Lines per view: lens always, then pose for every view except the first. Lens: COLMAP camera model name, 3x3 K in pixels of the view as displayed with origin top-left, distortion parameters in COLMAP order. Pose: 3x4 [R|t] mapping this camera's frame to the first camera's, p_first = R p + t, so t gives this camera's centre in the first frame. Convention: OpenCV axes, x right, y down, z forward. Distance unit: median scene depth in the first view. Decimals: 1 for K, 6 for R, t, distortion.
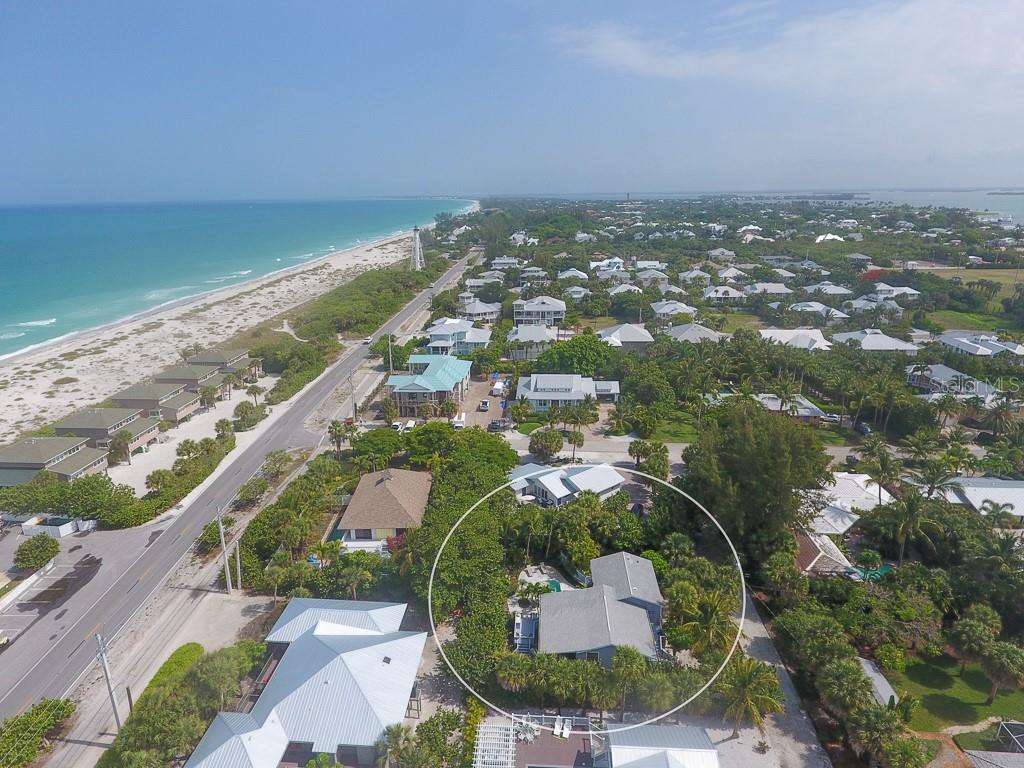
lens RADIAL K [[596.2, 0, 512.0], [0, 596.2, 384.0], [0, 0, 1]] dist [-0.000486, -0.001611]
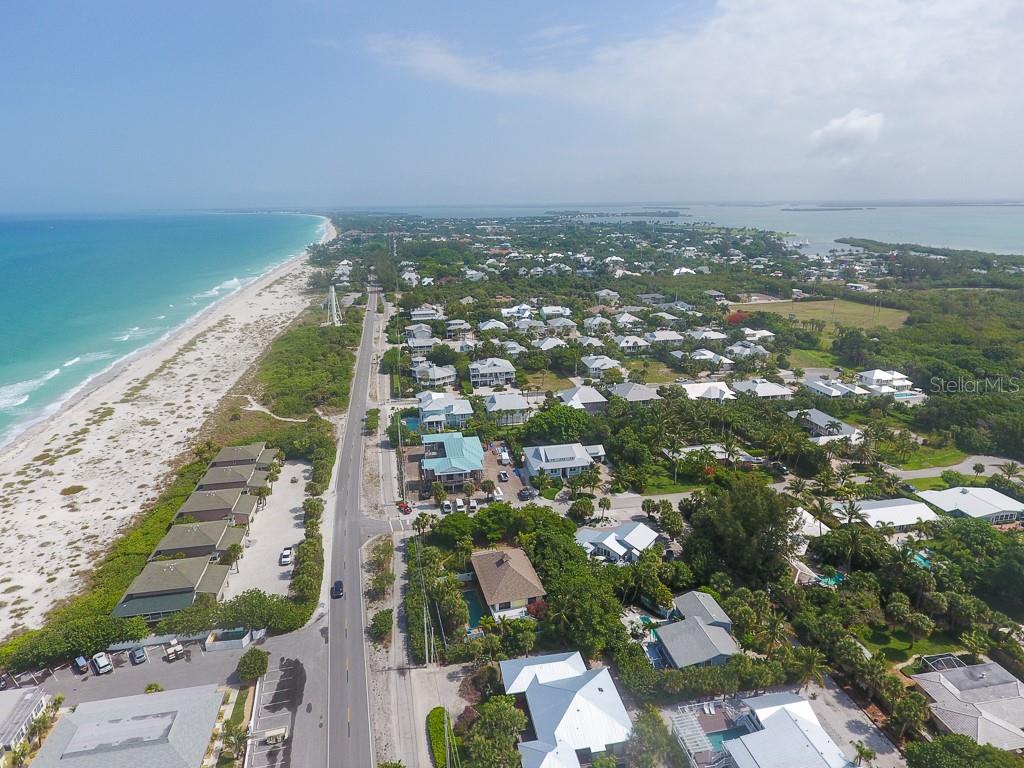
lens RADIAL K [[596.2, 0, 512.0], [0, 596.2, 384.0], [0, 0, 1]] dist [-0.000486, -0.001611]
pose [[0.968816, -0.078098, 0.235152, -0.340115], [0.081750, 0.996636, -0.005809, -0.162180], [-0.233907, 0.024851, 0.971941, -0.228854]]
